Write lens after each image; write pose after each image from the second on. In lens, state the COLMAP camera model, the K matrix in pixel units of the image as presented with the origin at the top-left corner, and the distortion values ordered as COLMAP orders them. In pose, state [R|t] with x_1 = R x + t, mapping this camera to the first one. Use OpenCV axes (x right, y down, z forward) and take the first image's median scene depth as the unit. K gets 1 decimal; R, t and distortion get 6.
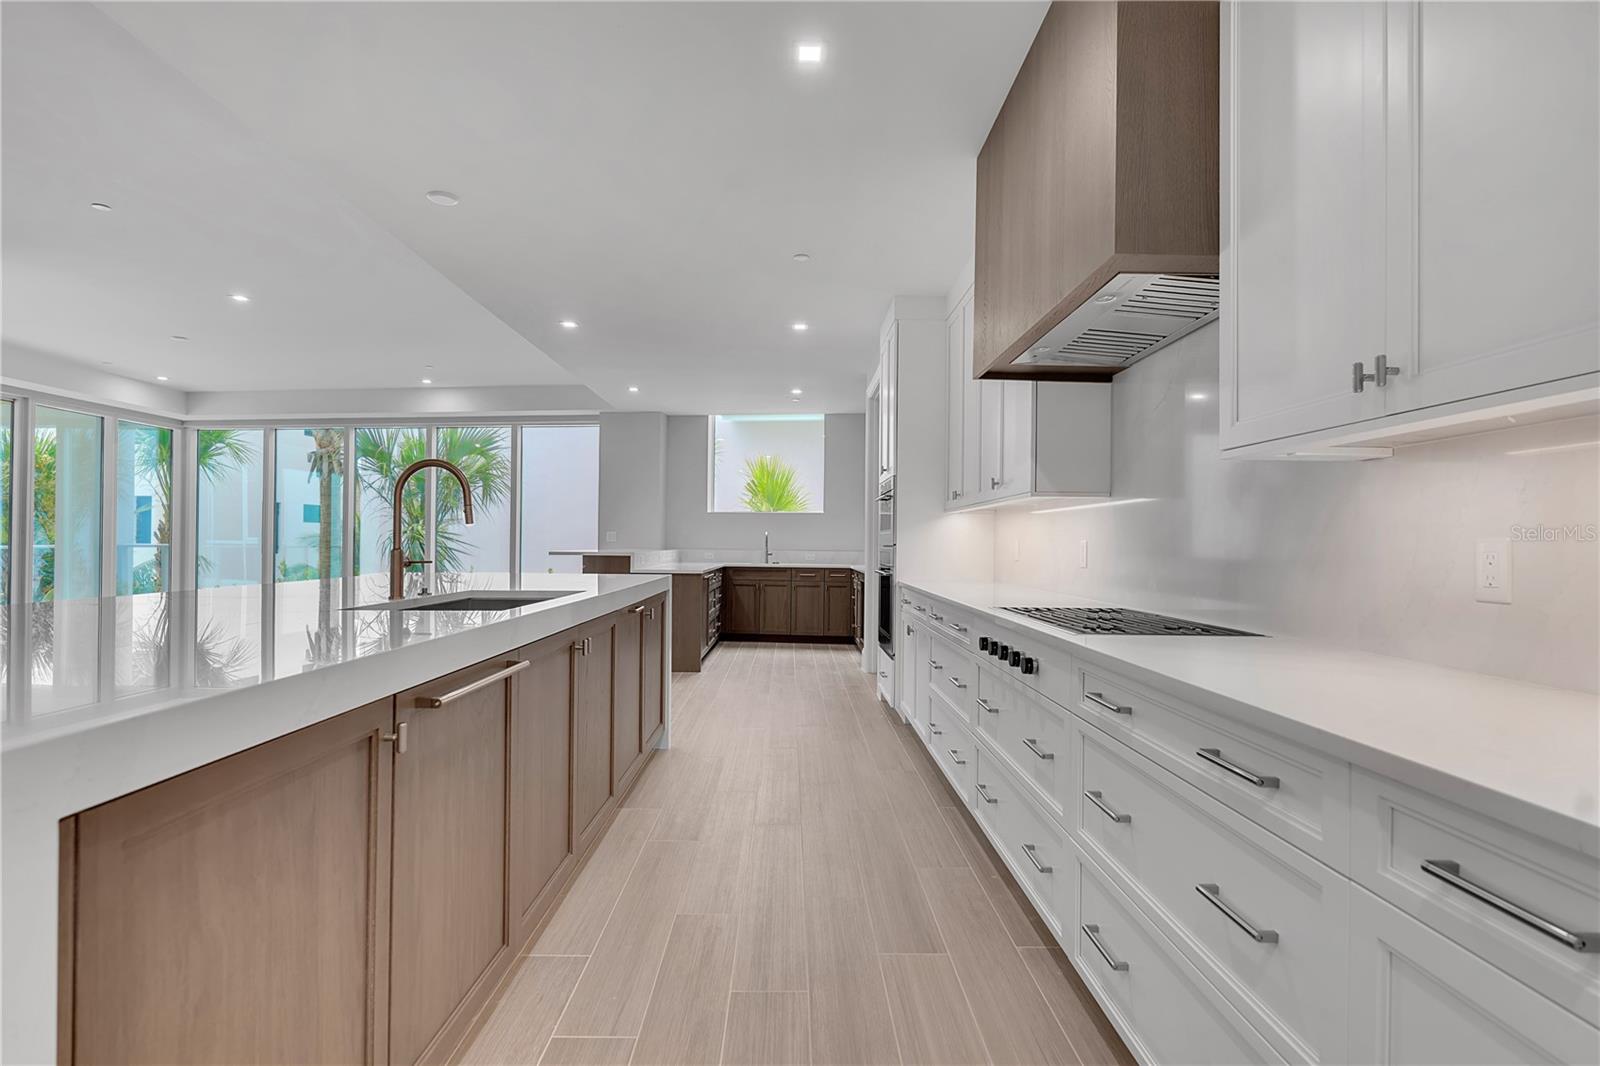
lens RADIAL K [[779.6, 0, 800.0], [0, 779.6, 533.0], [0, 0, 1]] dist [-0.000833, 0.000291]
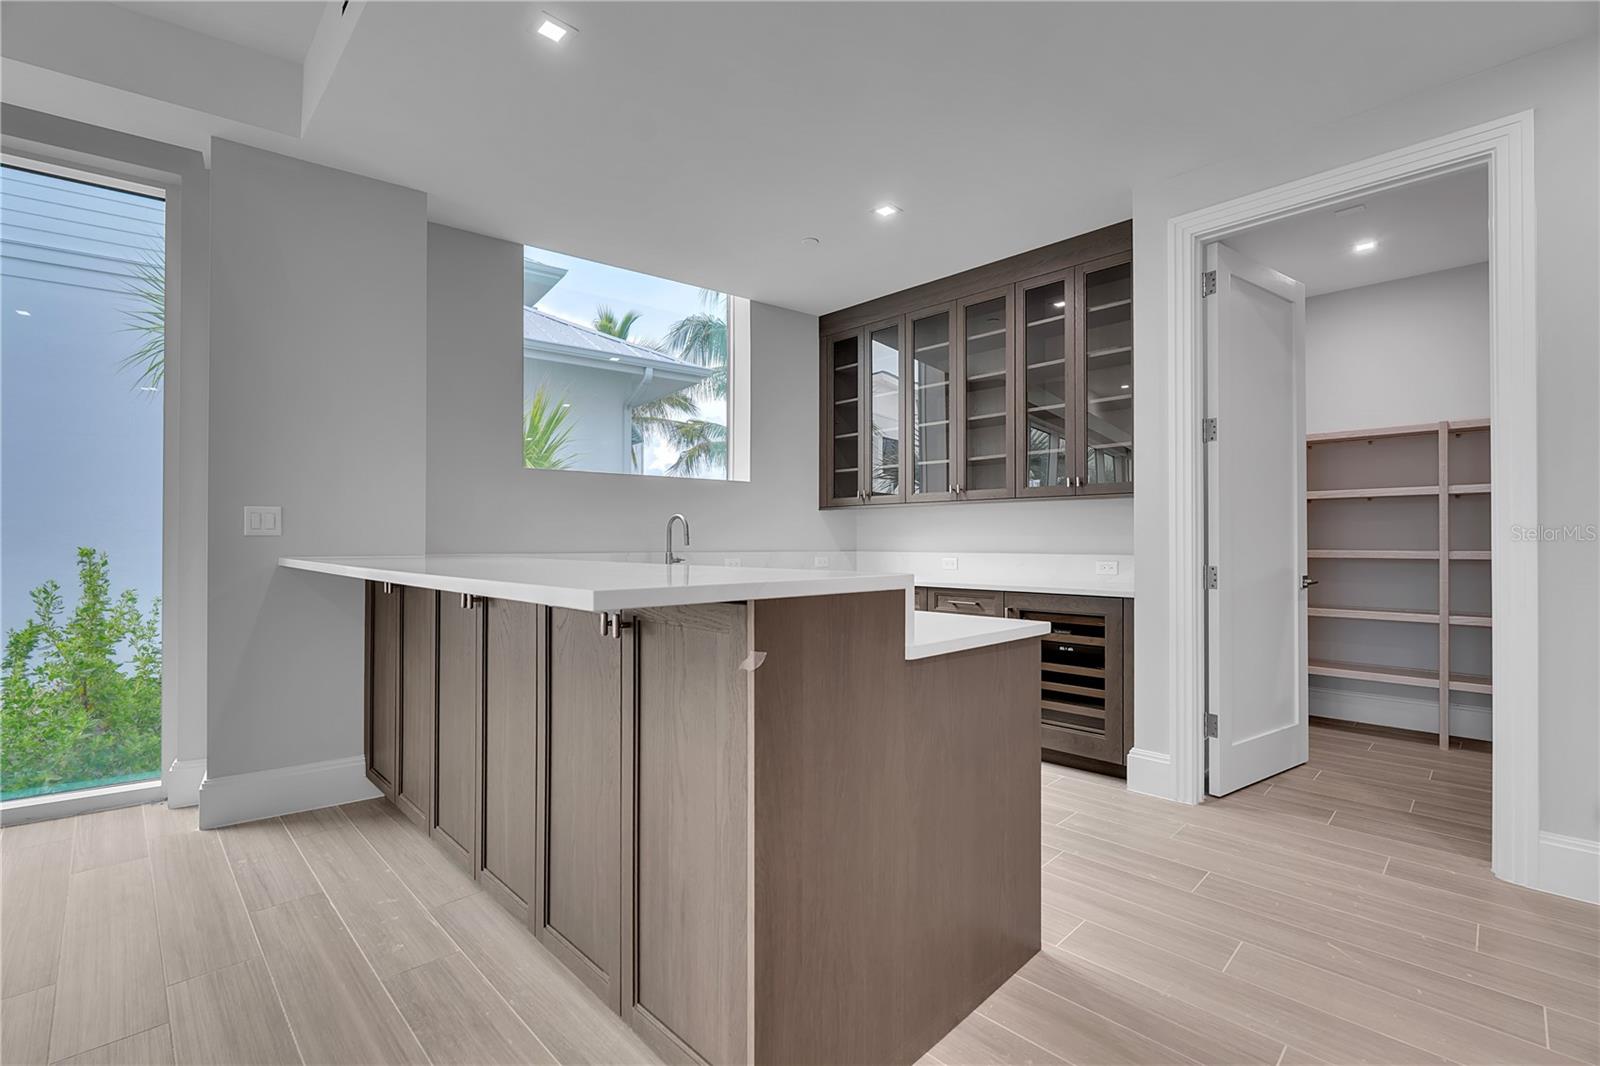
lens RADIAL K [[704.9, 0, 803.6], [0, 704.9, 537.7], [0, 0, 1]] dist [-0.003741, -0.000381]
pose [[0.717128, -0.002728, 0.696936, -0.300798], [-0.002848, 0.999973, 0.006846, 0.009351], [-0.696936, -0.006894, 0.717101, 0.662532]]
